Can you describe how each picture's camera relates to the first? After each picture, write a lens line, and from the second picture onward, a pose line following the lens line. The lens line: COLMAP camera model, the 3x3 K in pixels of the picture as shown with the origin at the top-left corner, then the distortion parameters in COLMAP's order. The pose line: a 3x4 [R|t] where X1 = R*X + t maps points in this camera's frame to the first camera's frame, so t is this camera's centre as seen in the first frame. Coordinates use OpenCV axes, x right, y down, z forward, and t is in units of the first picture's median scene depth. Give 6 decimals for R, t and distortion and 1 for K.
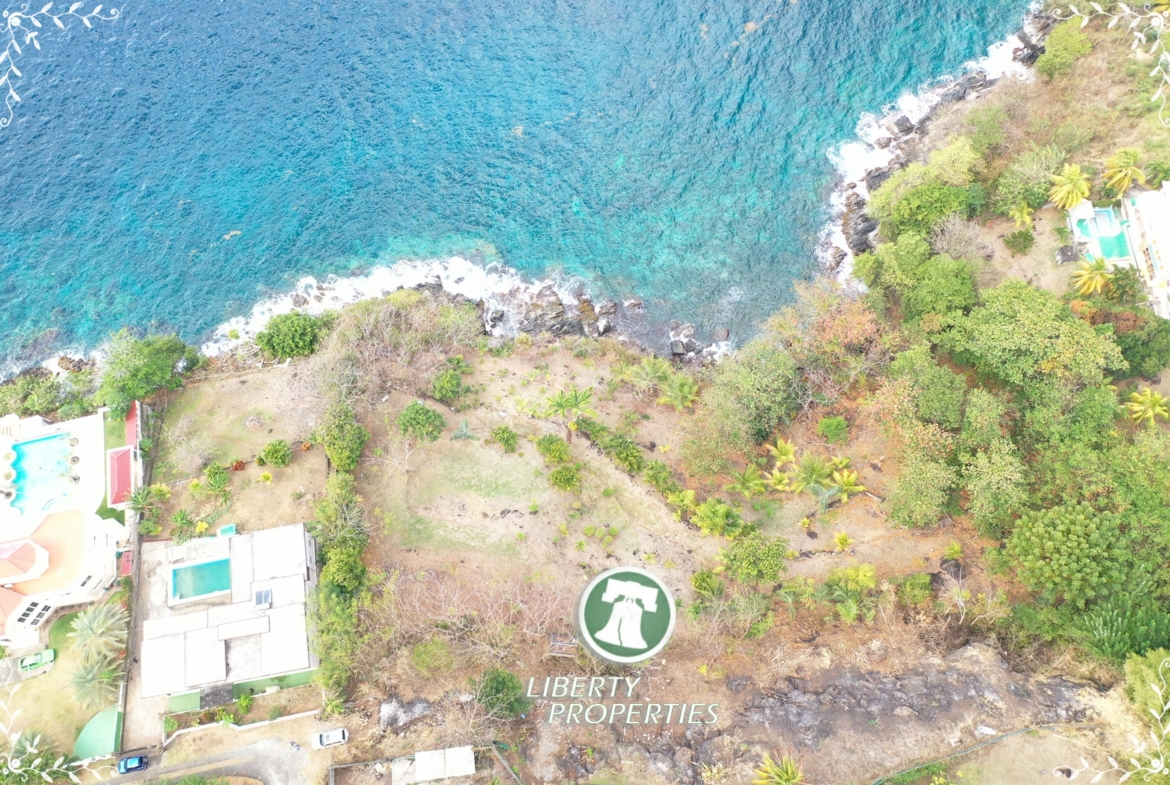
lens RADIAL K [[929.1, 0, 587.2], [0, 929.1, 392.9], [0, 0, 1]] dist [0.001911, -0.000884]
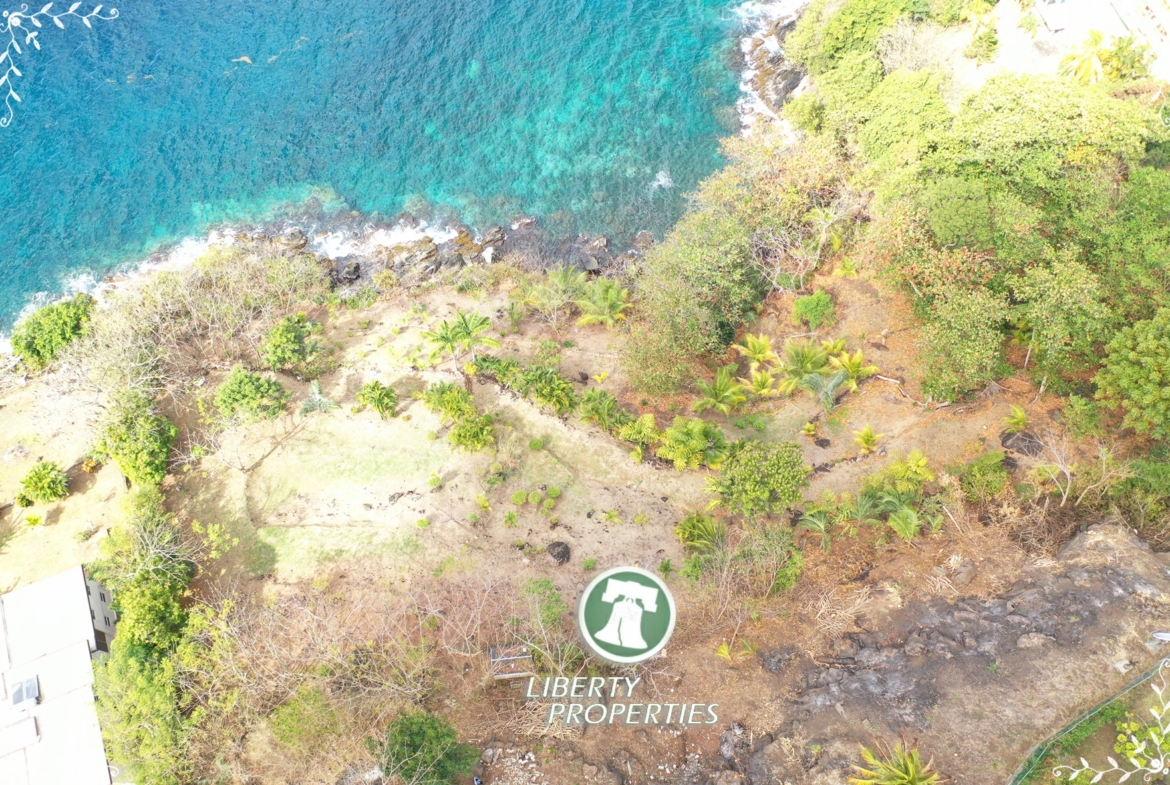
lens RADIAL K [[929.1, 0, 587.2], [0, 929.1, 392.9], [0, 0, 1]] dist [0.001911, -0.000884]
pose [[0.976395, -0.195117, 0.092641, 0.002740], [0.200279, 0.978460, -0.050050, 0.125263], [-0.080880, 0.067423, 0.994441, 0.318119]]
